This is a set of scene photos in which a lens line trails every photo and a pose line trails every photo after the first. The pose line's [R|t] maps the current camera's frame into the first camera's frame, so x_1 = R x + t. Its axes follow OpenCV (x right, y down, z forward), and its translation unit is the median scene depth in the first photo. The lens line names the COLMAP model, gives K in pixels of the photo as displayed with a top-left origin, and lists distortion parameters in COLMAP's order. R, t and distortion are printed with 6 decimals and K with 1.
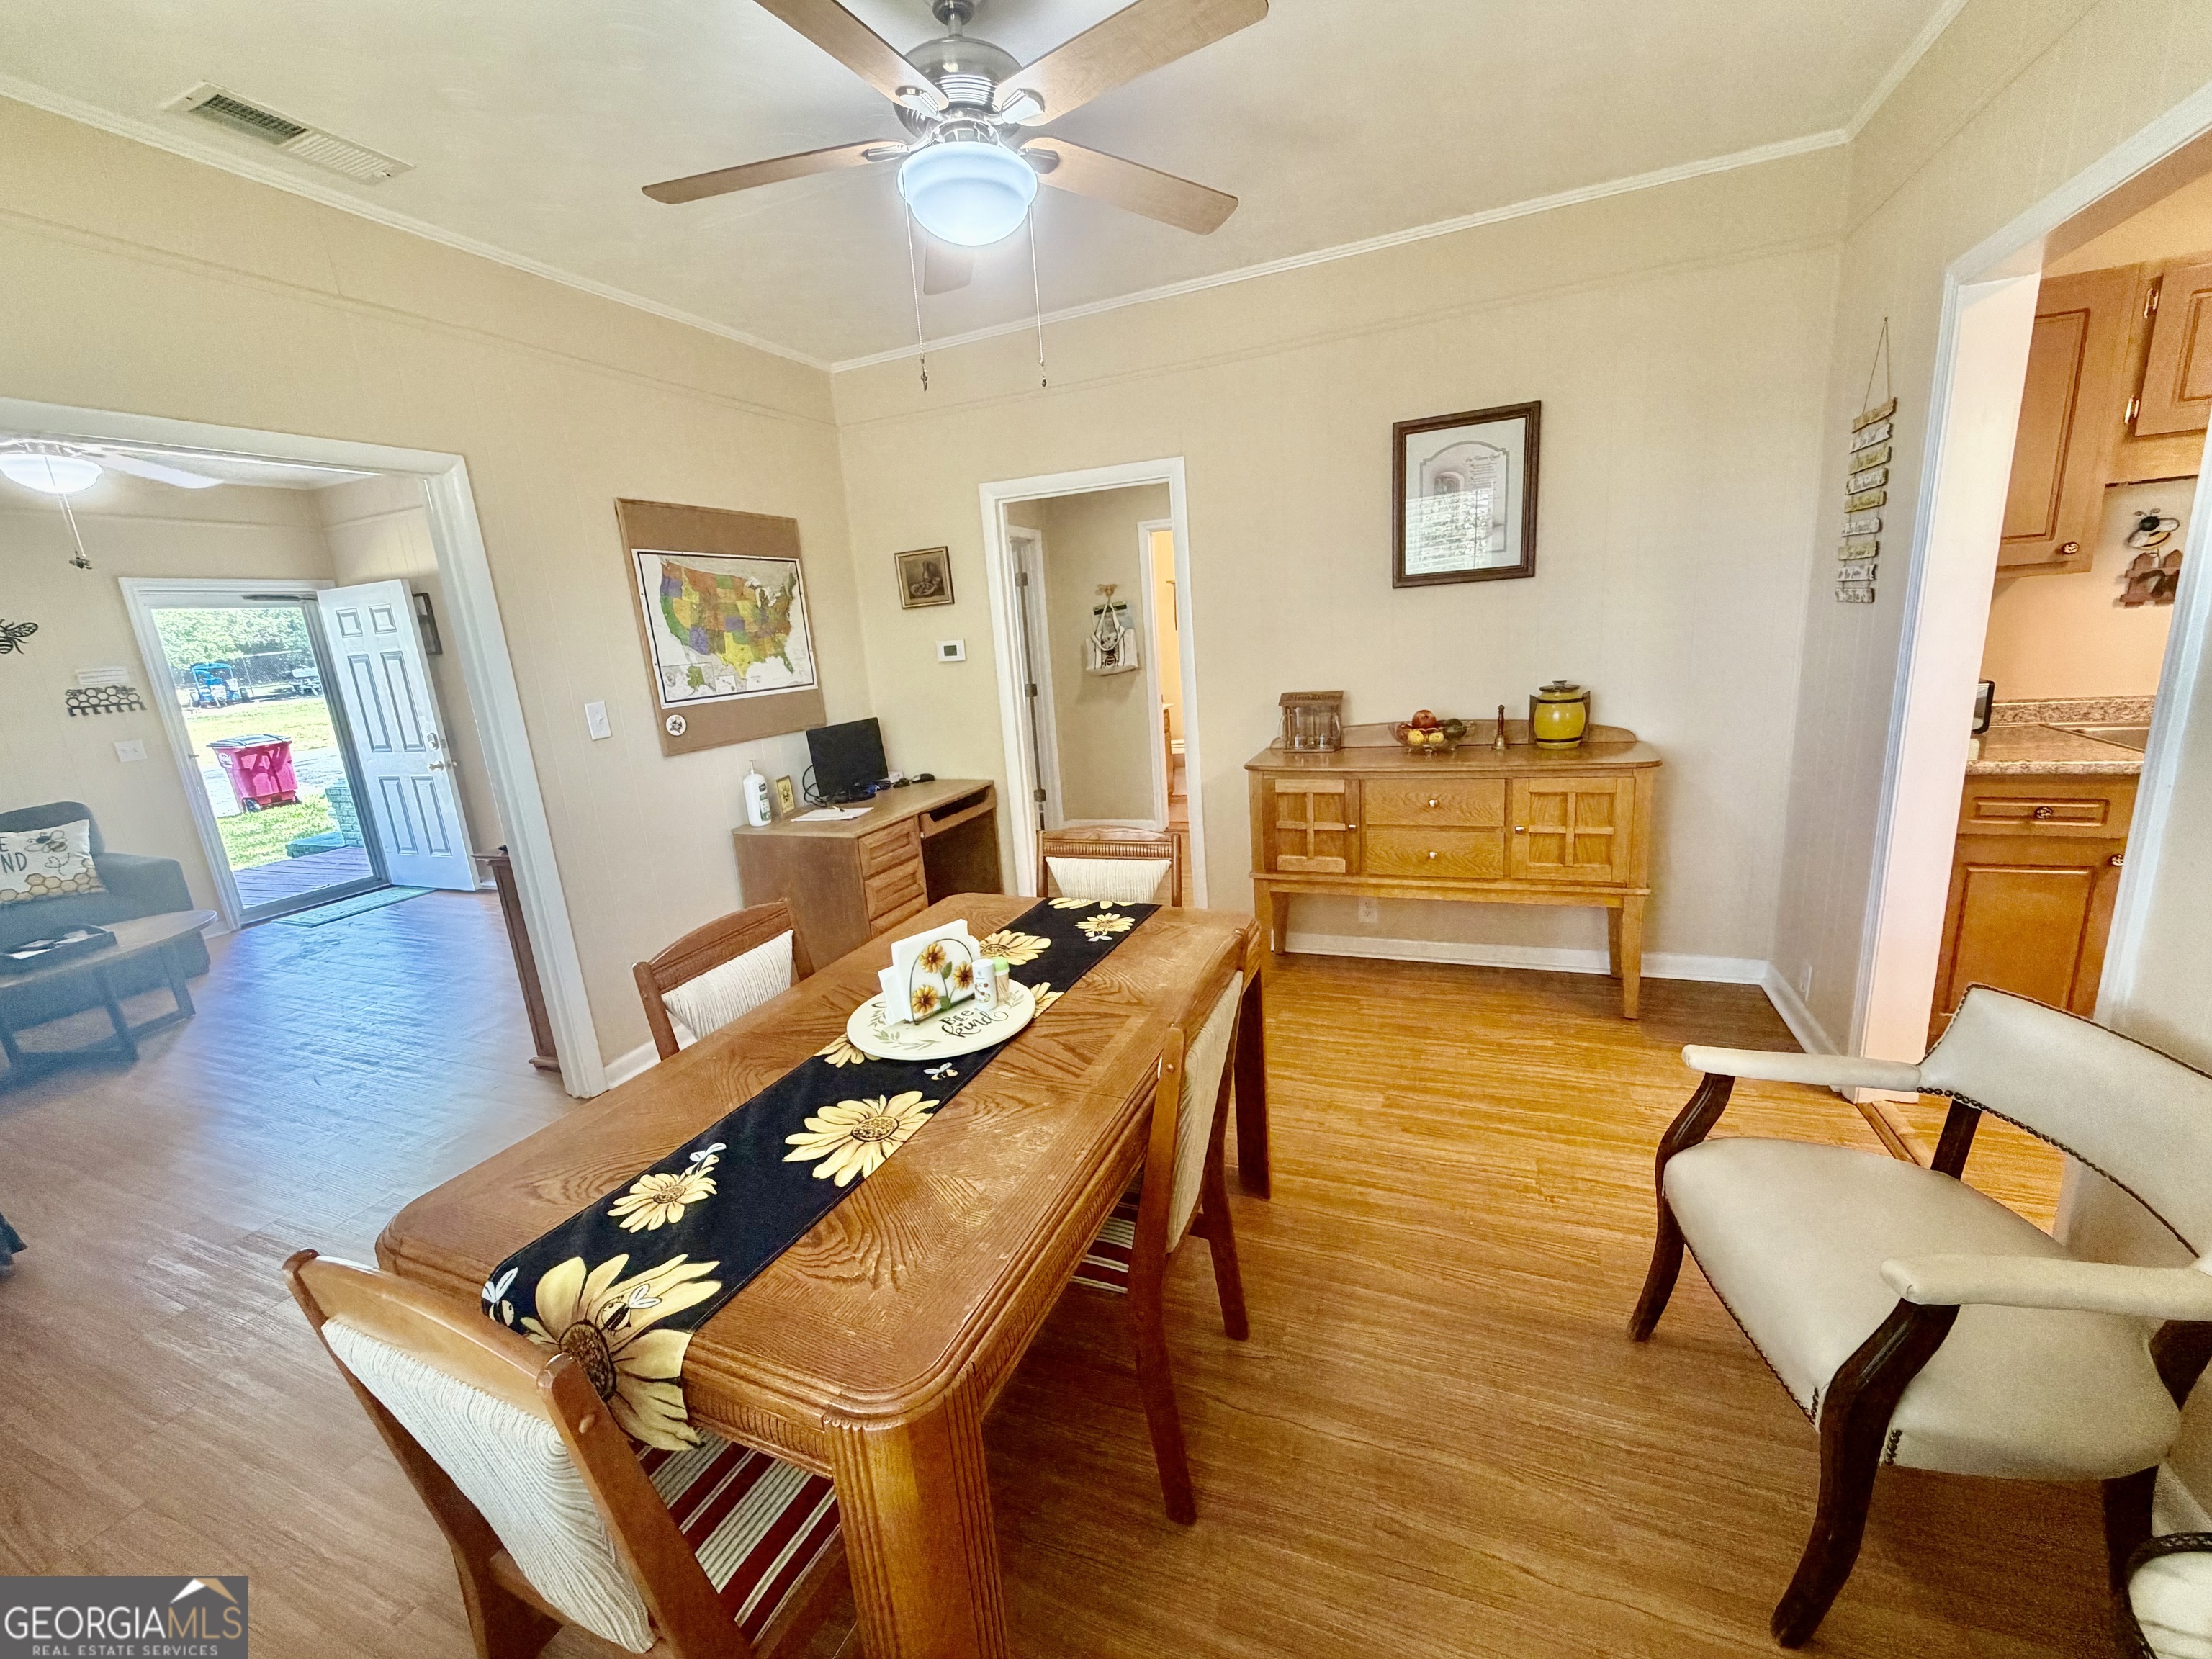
lens RADIAL K [[881.7, 0, 1104.7], [0, 881.7, 838.8], [0, 0, 1]] dist [-0.006782, -0.000218]
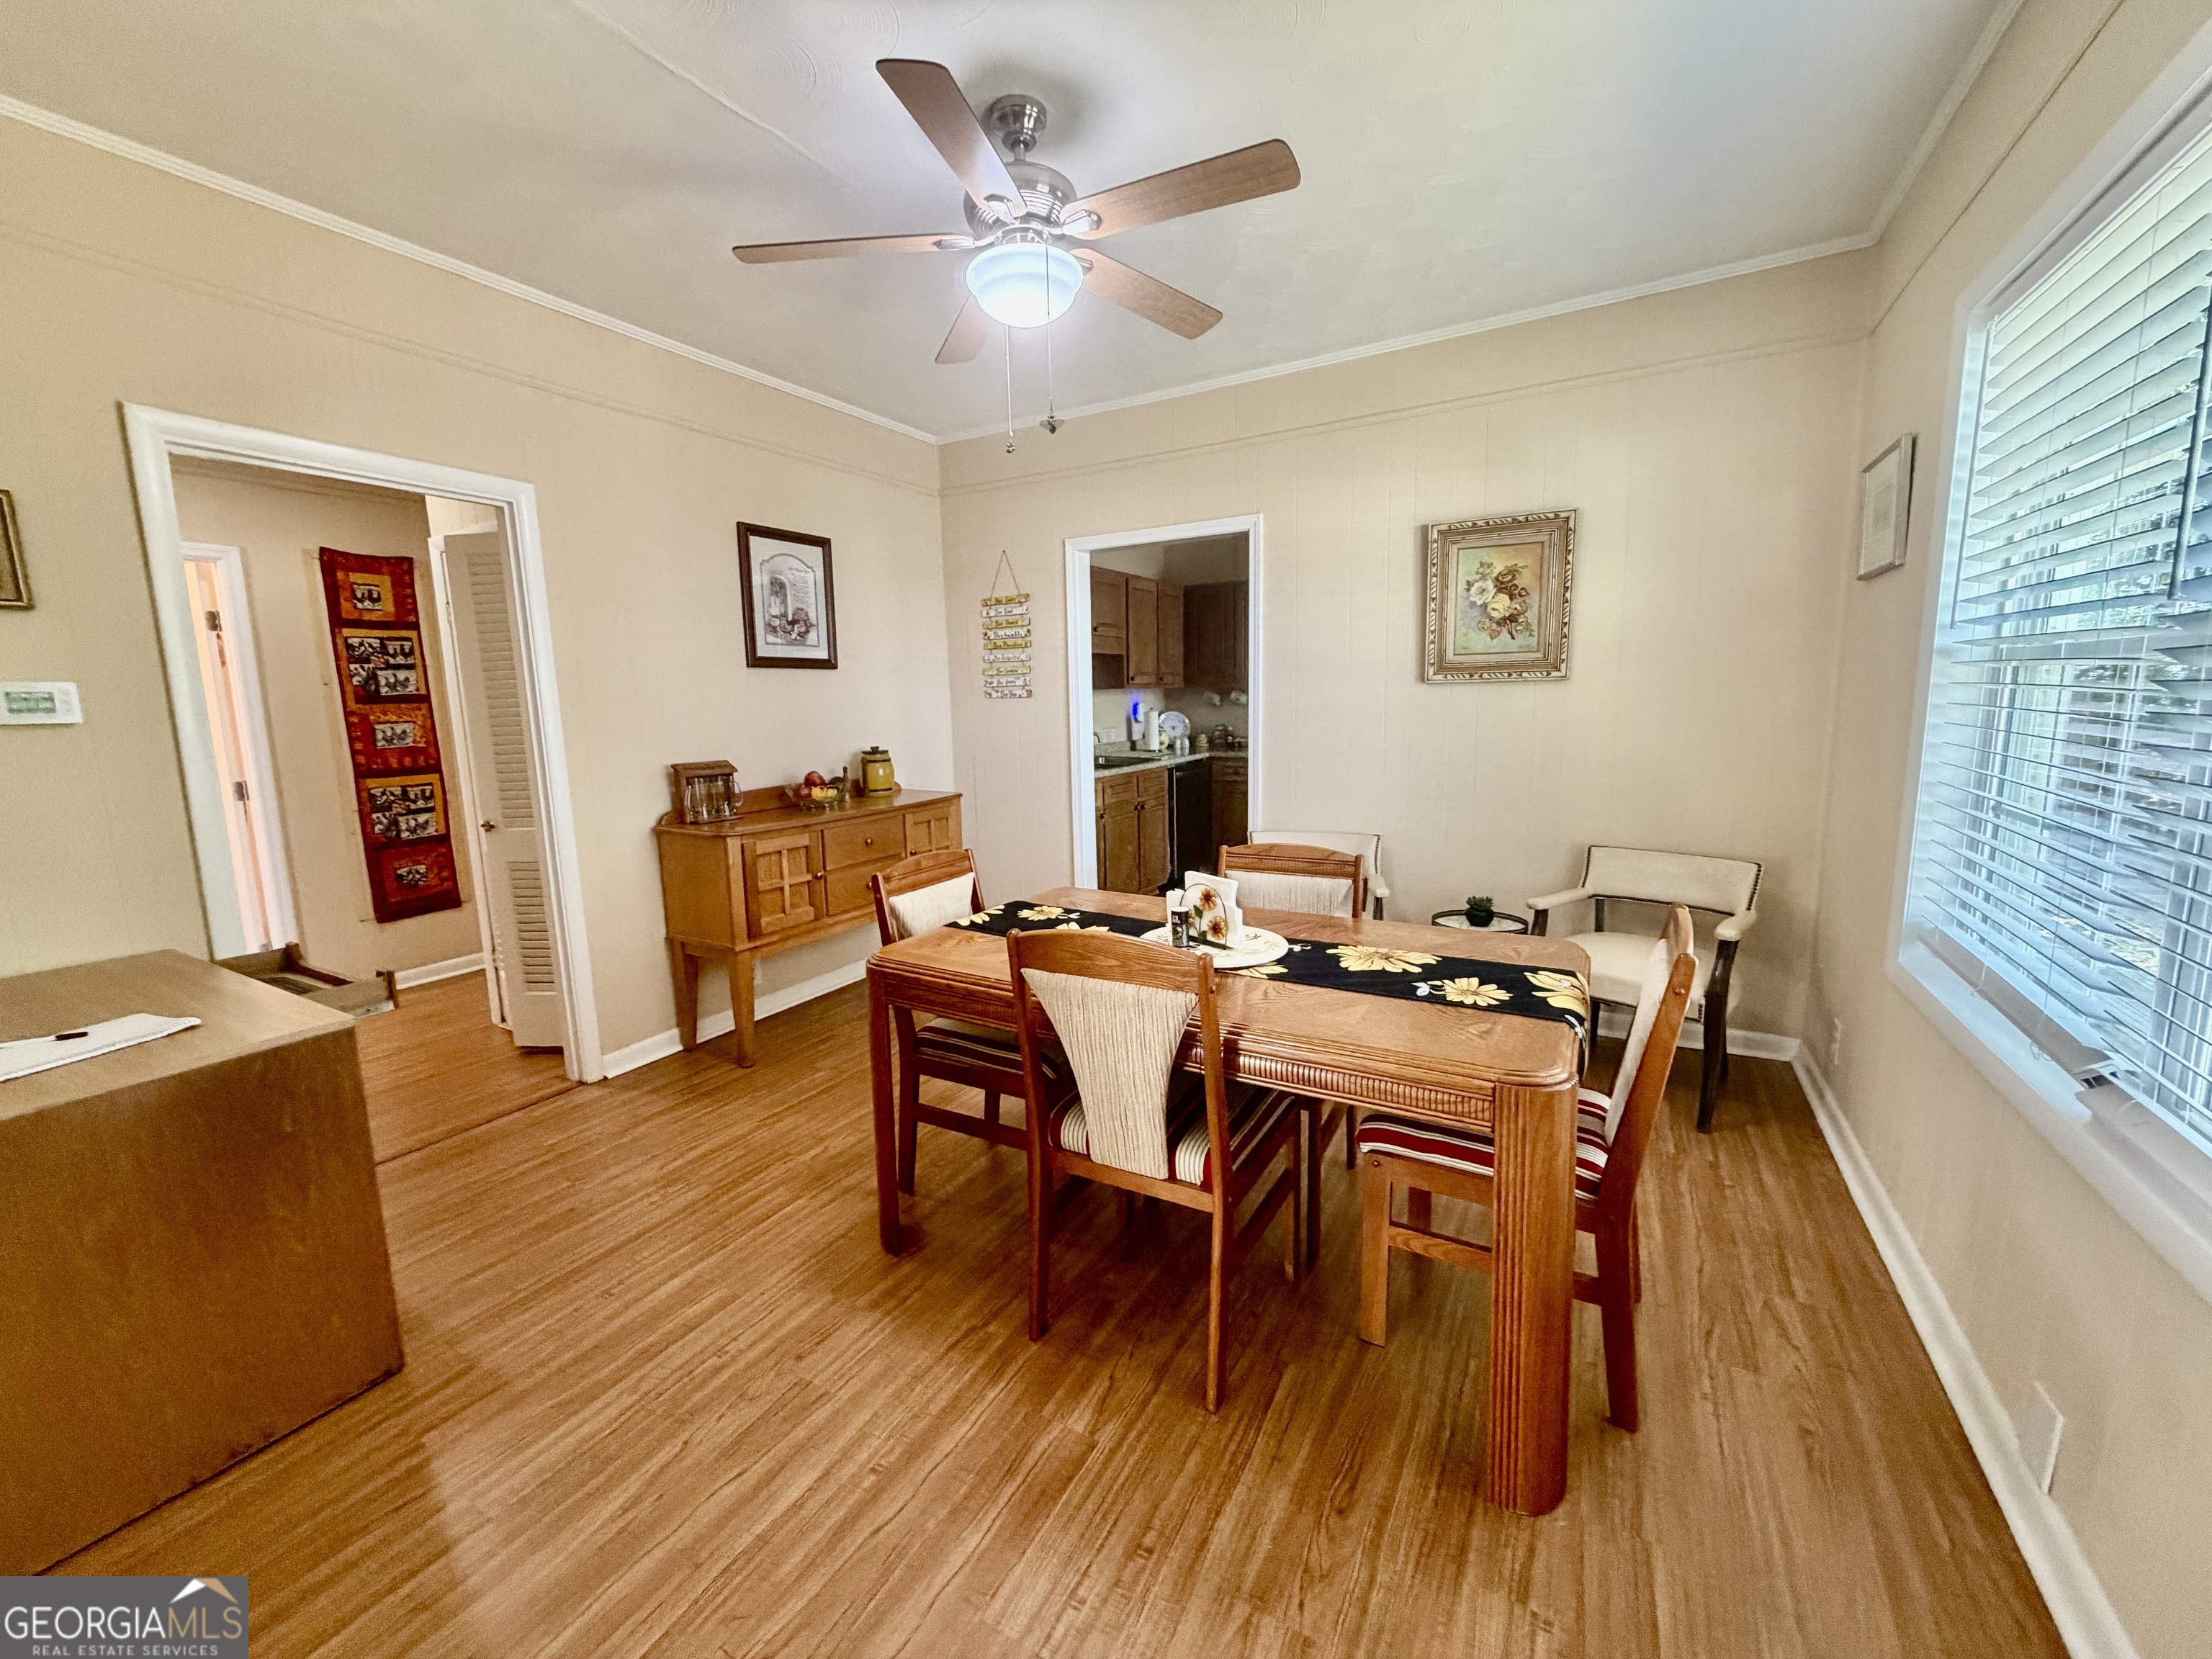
lens RADIAL K [[886.6, 0, 1099.0], [0, 886.6, 825.5], [0, 0, 1]] dist [0.000267, 0.000082]
pose [[0.141432, -0.069906, 0.987477, -0.753186], [0.242523, 0.969553, 0.033902, -0.025435], [-0.959781, 0.234691, 0.154080, 0.481905]]
